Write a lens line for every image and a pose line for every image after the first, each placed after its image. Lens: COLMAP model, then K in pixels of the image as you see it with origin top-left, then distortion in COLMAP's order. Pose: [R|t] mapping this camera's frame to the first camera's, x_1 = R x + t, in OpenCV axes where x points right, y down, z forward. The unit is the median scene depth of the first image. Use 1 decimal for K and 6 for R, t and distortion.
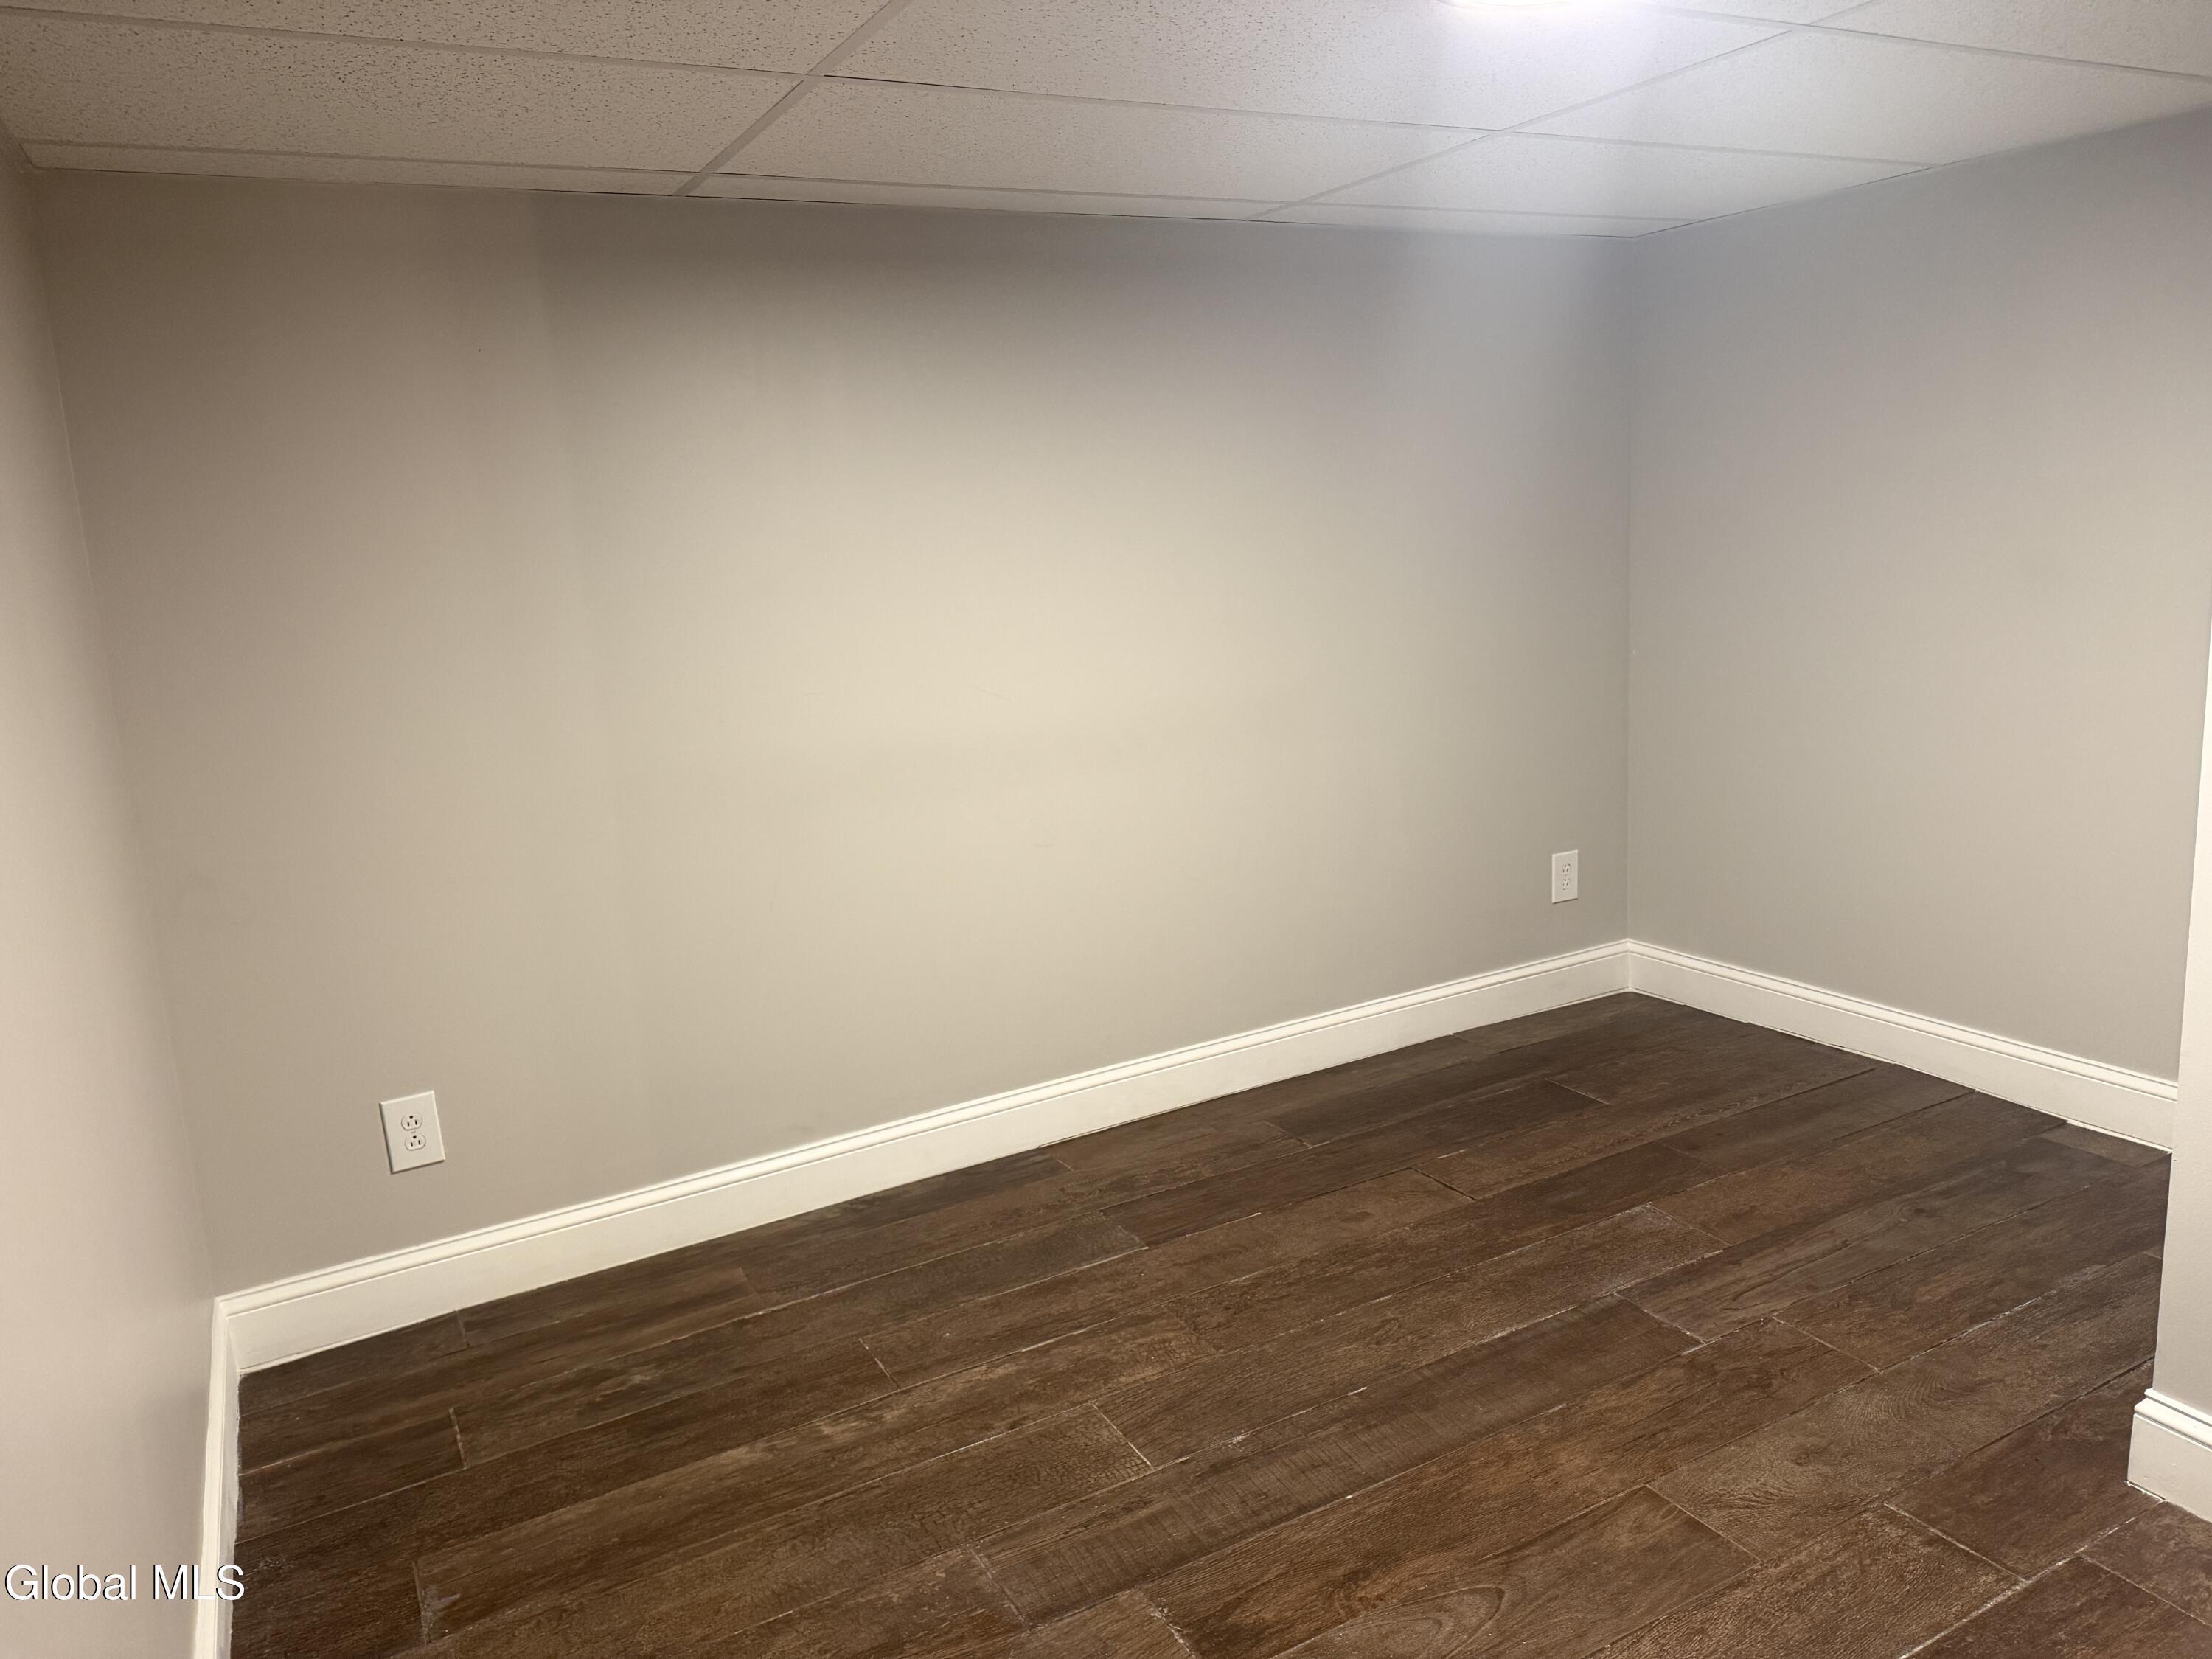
lens RADIAL K [[1594.5, 0, 1119.3], [0, 1594.5, 818.2], [0, 0, 1]] dist [0.043048, -0.031086]
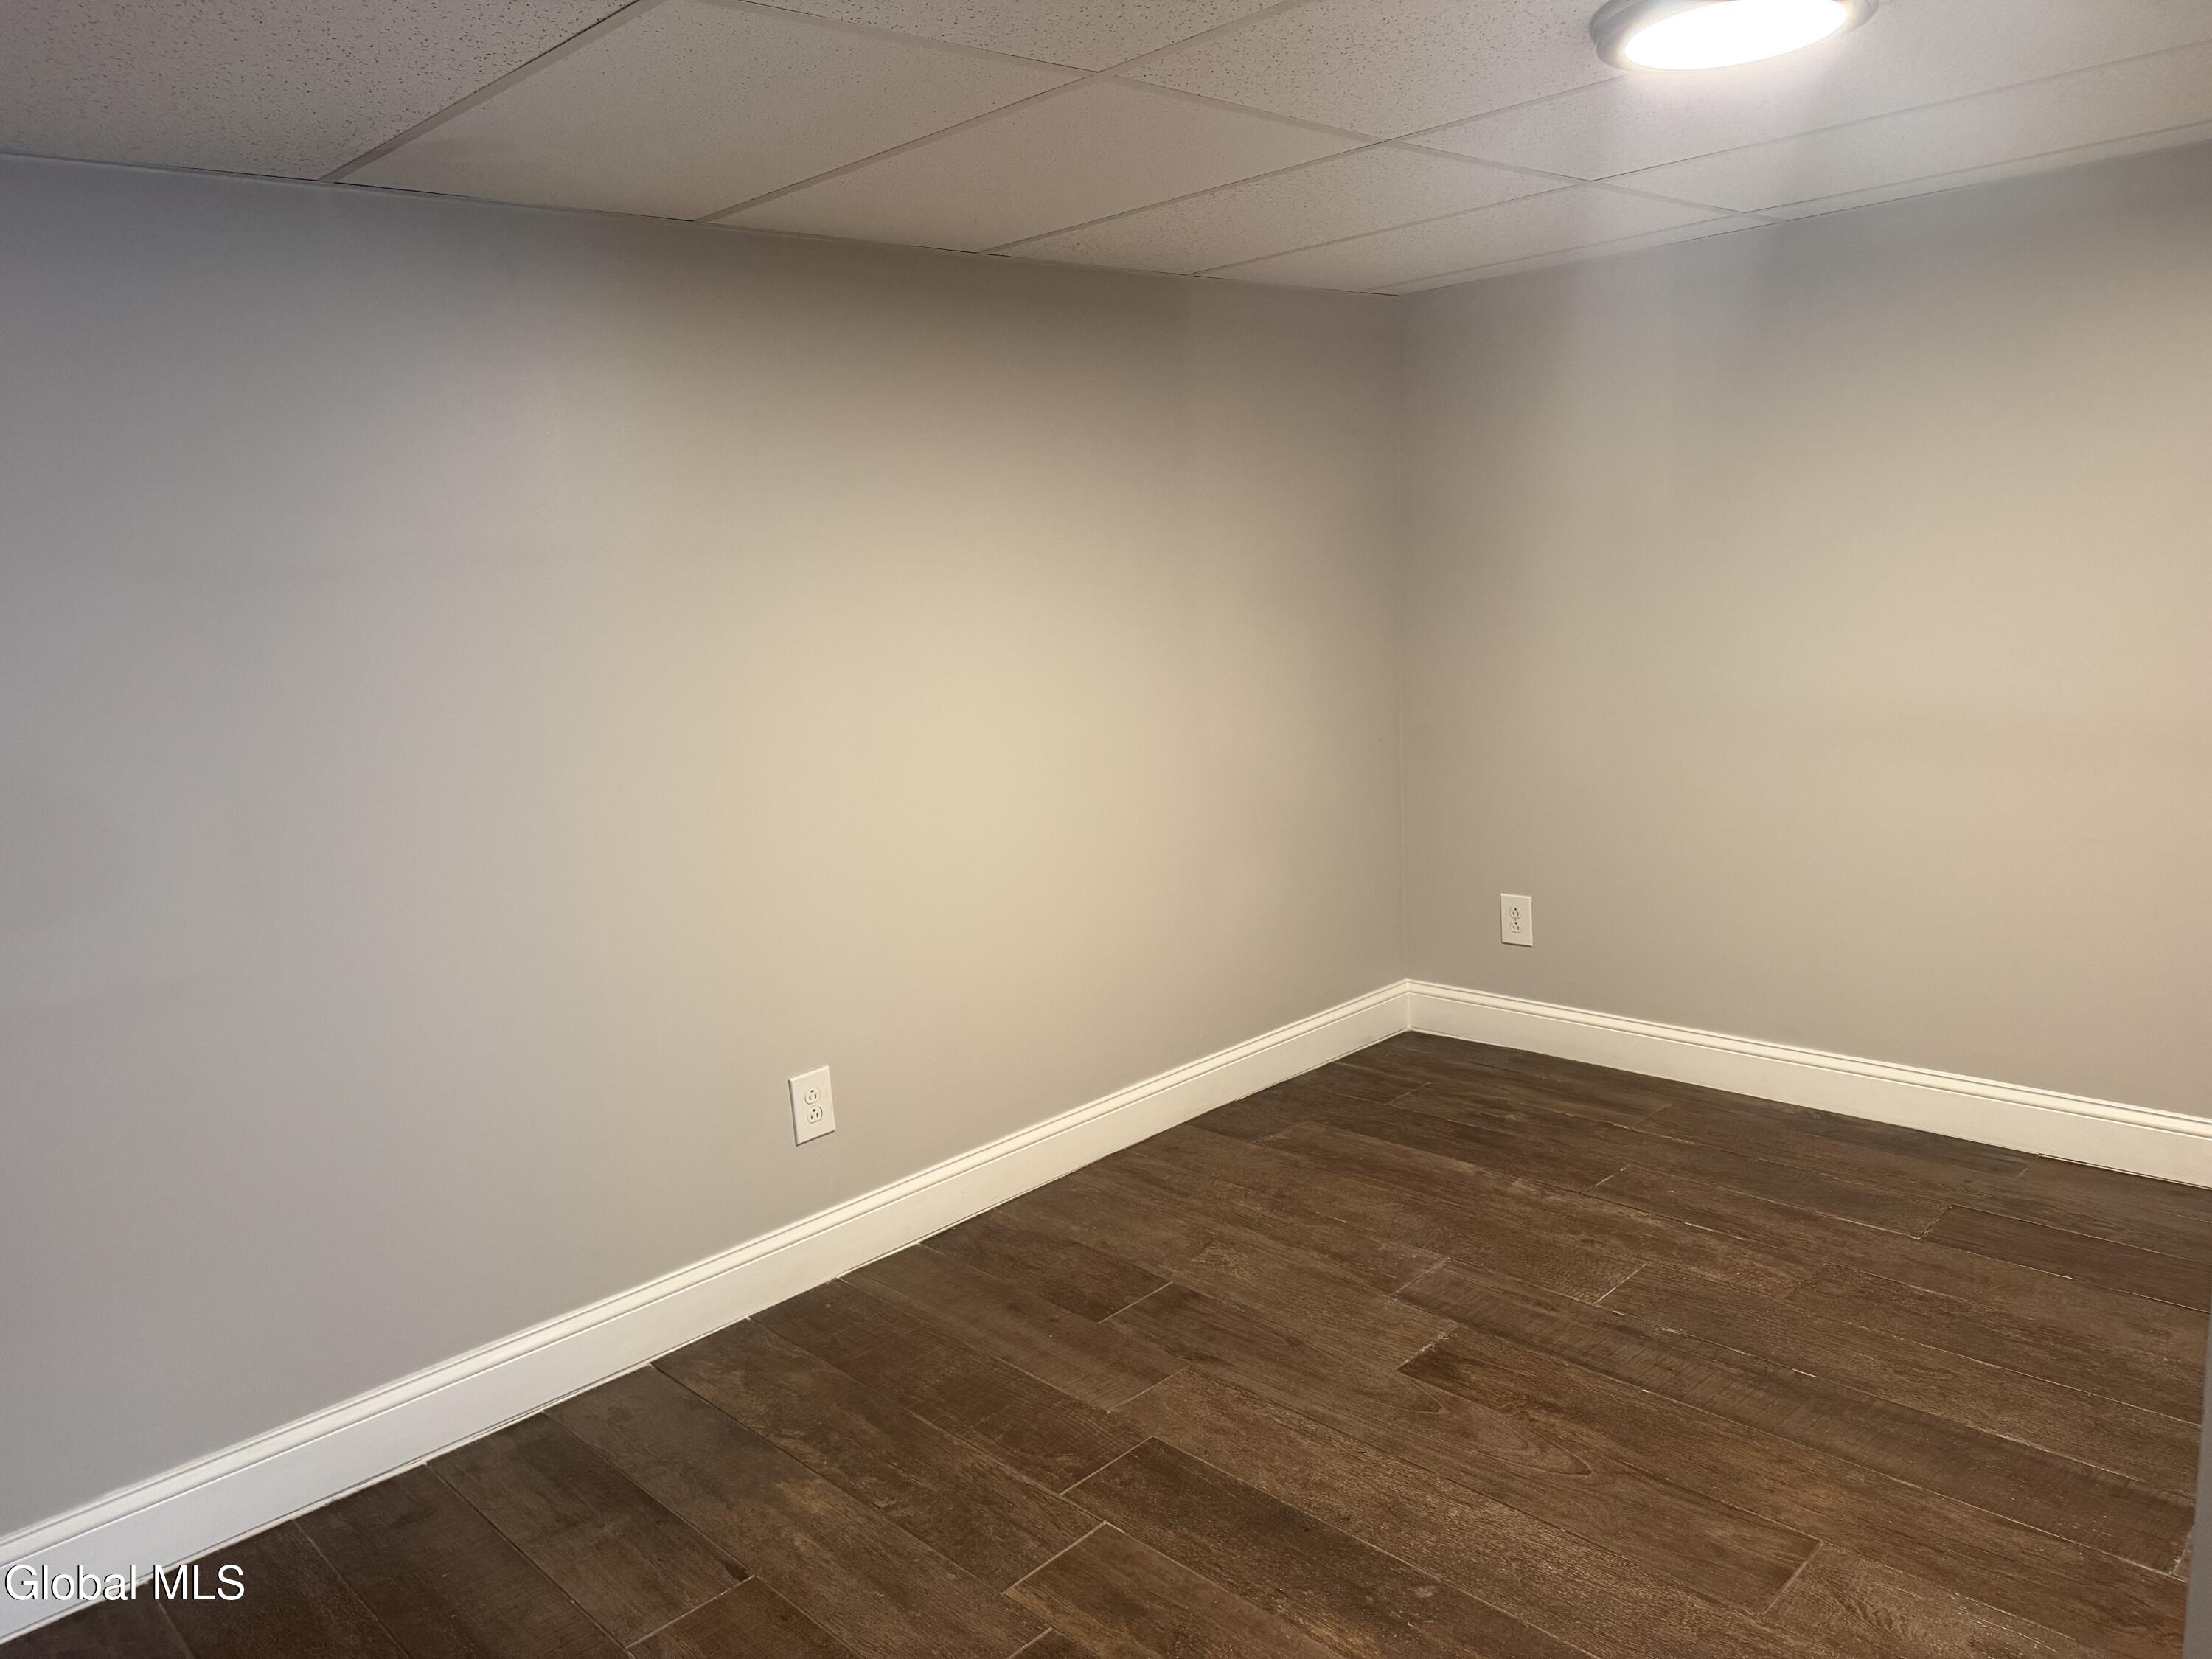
lens RADIAL K [[1594.5, 0, 1128.4], [0, 1594.5, 826.1], [0, 0, 1]] dist [0.043048, -0.031086]
pose [[0.280929, 0.209483, -0.936587, 0.896492], [-0.150208, 0.973458, 0.172675, -0.095955], [0.947901, 0.092174, 0.304938, 0.233234]]
